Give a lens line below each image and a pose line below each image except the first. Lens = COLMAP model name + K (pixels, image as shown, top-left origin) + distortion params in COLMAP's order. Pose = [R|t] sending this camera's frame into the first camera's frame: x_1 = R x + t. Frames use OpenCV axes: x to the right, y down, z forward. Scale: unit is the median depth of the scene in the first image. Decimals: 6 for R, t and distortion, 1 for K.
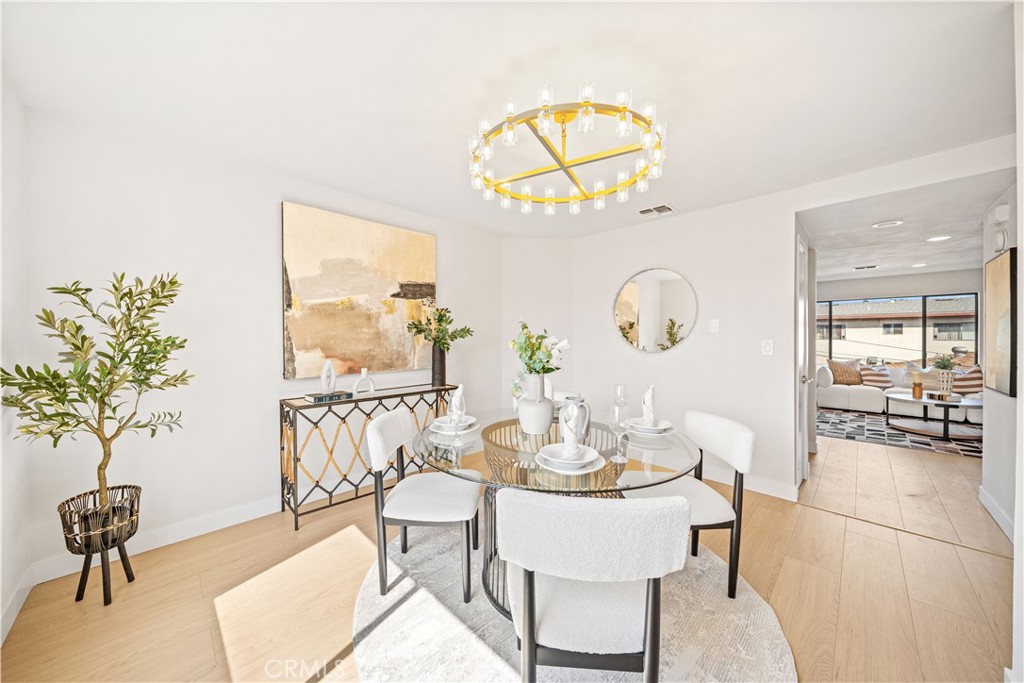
lens RADIAL K [[351.6, 0, 512.8], [0, 351.6, 342.5], [0, 0, 1]] dist [-0.000973, -0.000095]
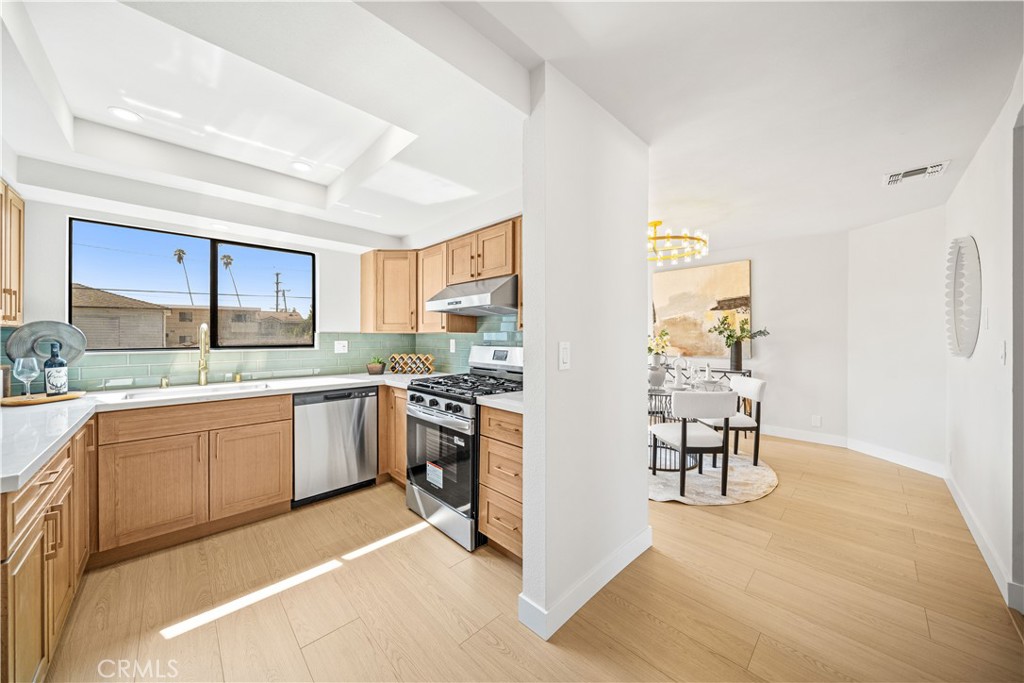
lens RADIAL K [[351.6, 0, 512.8], [0, 351.6, 336.6], [0, 0, 1]] dist [-0.000973, -0.000095]
pose [[-0.020751, 0.010152, -0.999733, 1.250974], [-0.008055, 0.999914, 0.010321, -0.021094], [0.999752, 0.008267, -0.020667, 0.146371]]
